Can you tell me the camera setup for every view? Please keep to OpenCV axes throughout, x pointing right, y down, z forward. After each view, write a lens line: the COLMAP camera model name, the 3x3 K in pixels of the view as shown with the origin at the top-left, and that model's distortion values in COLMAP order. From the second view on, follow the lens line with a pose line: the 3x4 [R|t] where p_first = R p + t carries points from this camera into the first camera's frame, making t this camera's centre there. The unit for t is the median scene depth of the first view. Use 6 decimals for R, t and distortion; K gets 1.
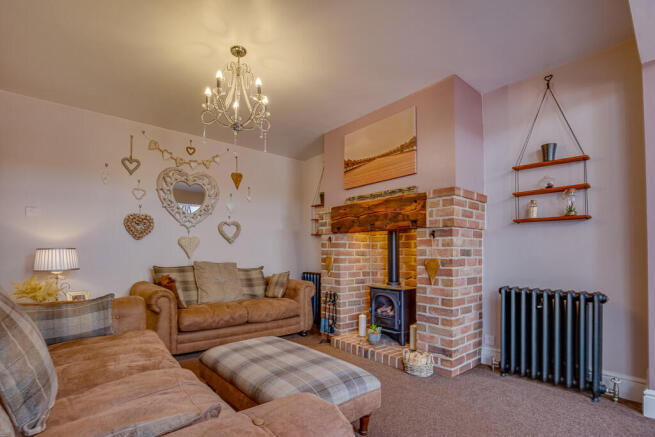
lens RADIAL K [[305.8, 0, 319.2], [0, 305.8, 252.4], [0, 0, 1]] dist [-0.039339, 0.000437]
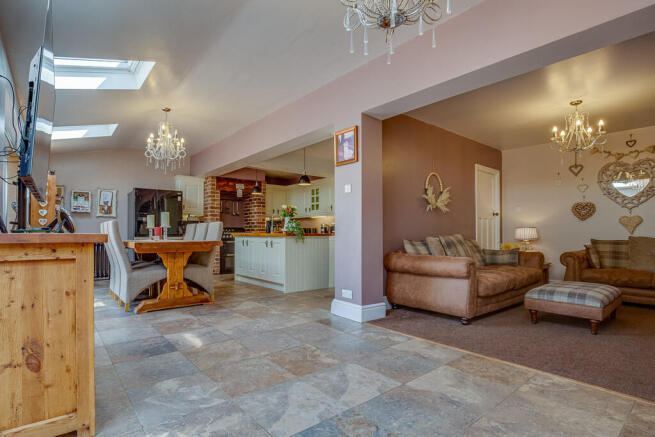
lens RADIAL K [[330.9, 0, 300.6], [0, 330.9, 232.2], [0, 0, 1]] dist [-0.019688, 0.001431]
pose [[-0.021702, -0.004025, -0.999756, 0.982486], [-0.000165, 0.999992, -0.004022, 0.019832], [0.999764, 0.000077, -0.021702, -0.302193]]
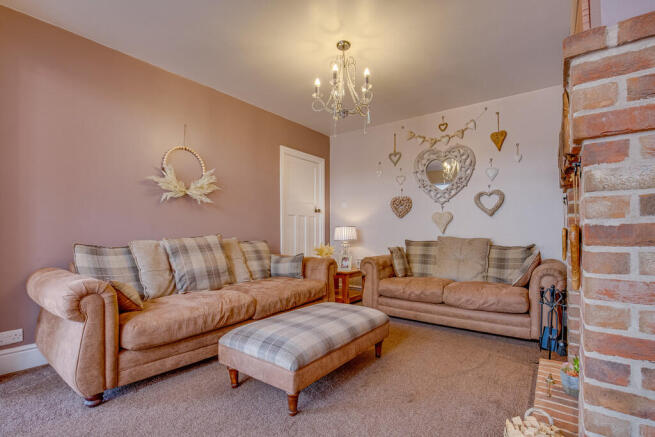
lens RADIAL K [[305.7, 0, 331.5], [0, 305.7, 237.8], [0, 0, 1]] dist [-0.022574, 0.000593]
pose [[0.244018, 0.007845, -0.969739, 0.529245], [0.007781, 0.999919, 0.010047, 0.023158], [0.969740, -0.009997, 0.243937, 0.436060]]
